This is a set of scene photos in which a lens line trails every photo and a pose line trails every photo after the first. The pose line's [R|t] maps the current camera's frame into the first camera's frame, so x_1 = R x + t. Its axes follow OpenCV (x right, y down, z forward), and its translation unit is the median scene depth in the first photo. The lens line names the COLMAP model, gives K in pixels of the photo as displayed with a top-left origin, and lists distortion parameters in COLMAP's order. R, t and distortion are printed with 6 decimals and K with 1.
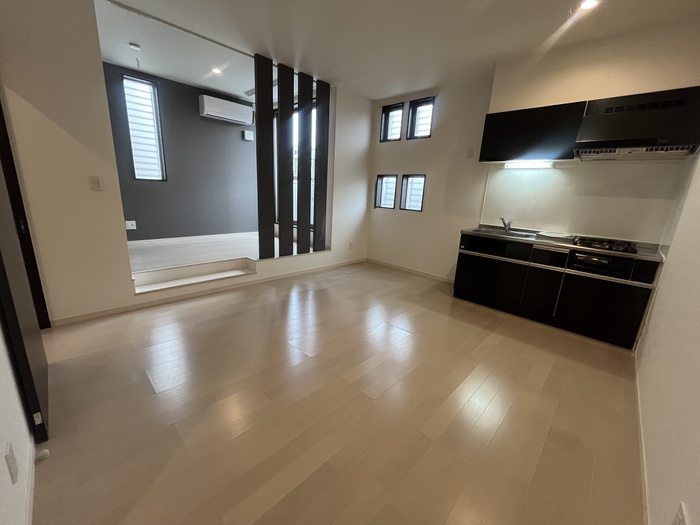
lens RADIAL K [[281.2, 0, 345.0], [0, 281.2, 261.4], [0, 0, 1]] dist [-0.005510, 0.000119]
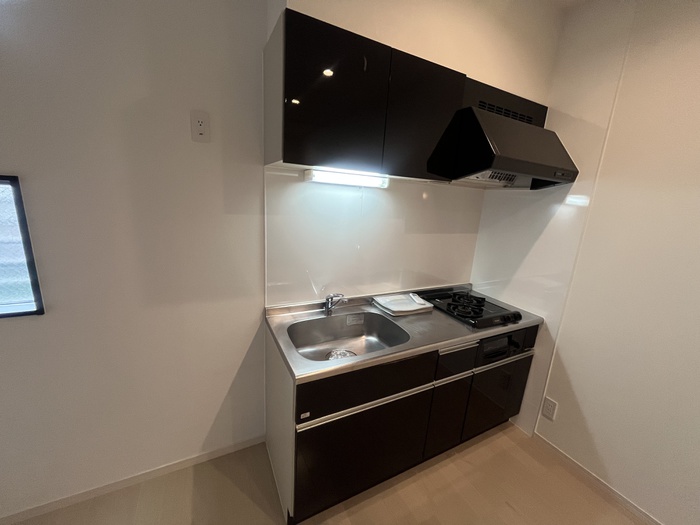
lens RADIAL K [[281.2, 0, 351.8], [0, 281.2, 263.8], [0, 0, 1]] dist [-0.005510, 0.000119]
pose [[0.312281, -0.240895, 0.918940, 0.197867], [0.186669, 0.964017, 0.189276, -0.327427], [-0.931469, 0.112430, 0.346012, 0.944071]]
